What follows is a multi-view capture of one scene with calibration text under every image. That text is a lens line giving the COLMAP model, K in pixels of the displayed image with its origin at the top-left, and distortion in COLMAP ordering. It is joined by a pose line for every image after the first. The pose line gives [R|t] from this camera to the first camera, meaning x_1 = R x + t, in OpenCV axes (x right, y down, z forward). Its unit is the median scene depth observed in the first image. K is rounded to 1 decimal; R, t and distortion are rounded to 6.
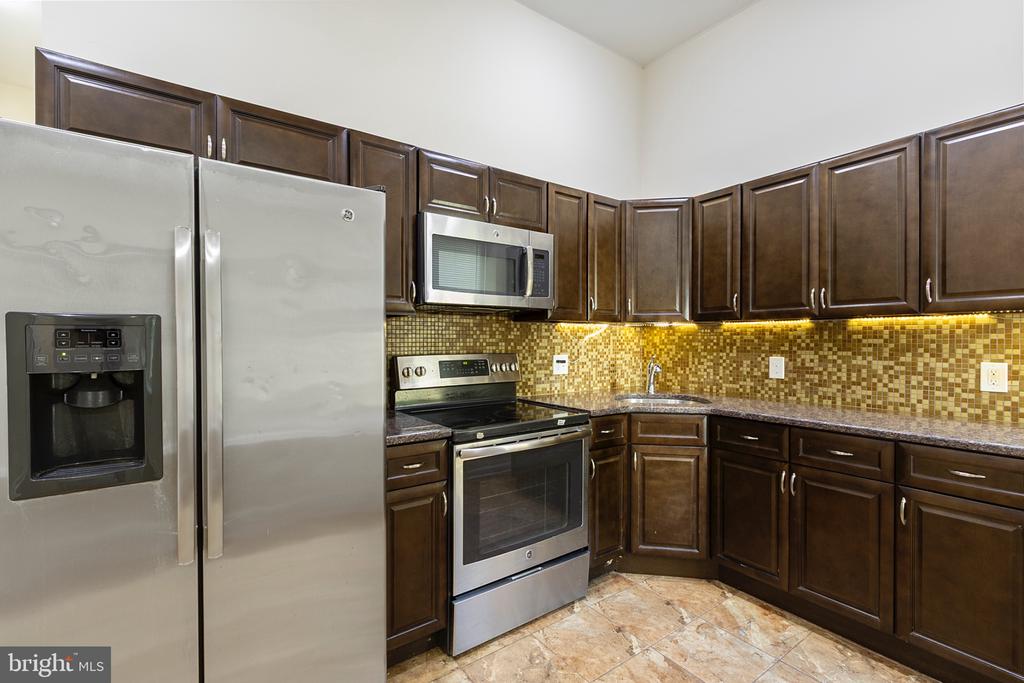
lens RADIAL K [[459.4, 0, 511.4], [0, 459.4, 341.4], [0, 0, 1]] dist [0.002379, 0.000296]
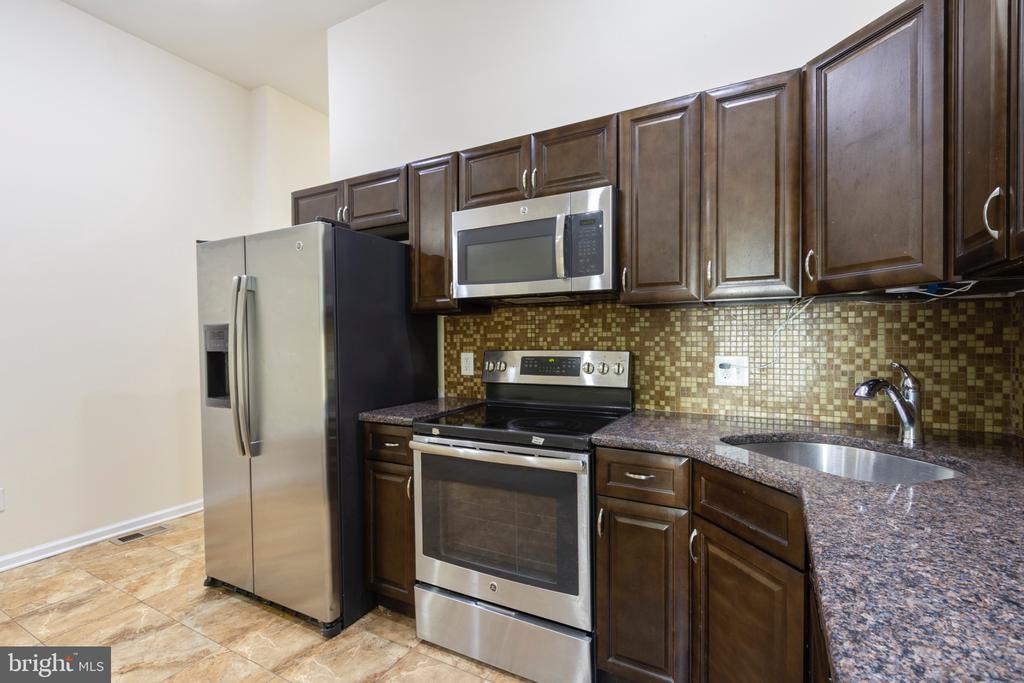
lens RADIAL K [[459.4, 0, 511.4], [0, 459.4, 341.4], [0, 0, 1]] dist [0.002379, 0.000296]
pose [[0.438232, 0.000411, -0.898862, 0.589081], [0.004460, 0.999987, 0.002632, 0.007041], [0.898851, -0.005163, 0.438224, 0.479062]]
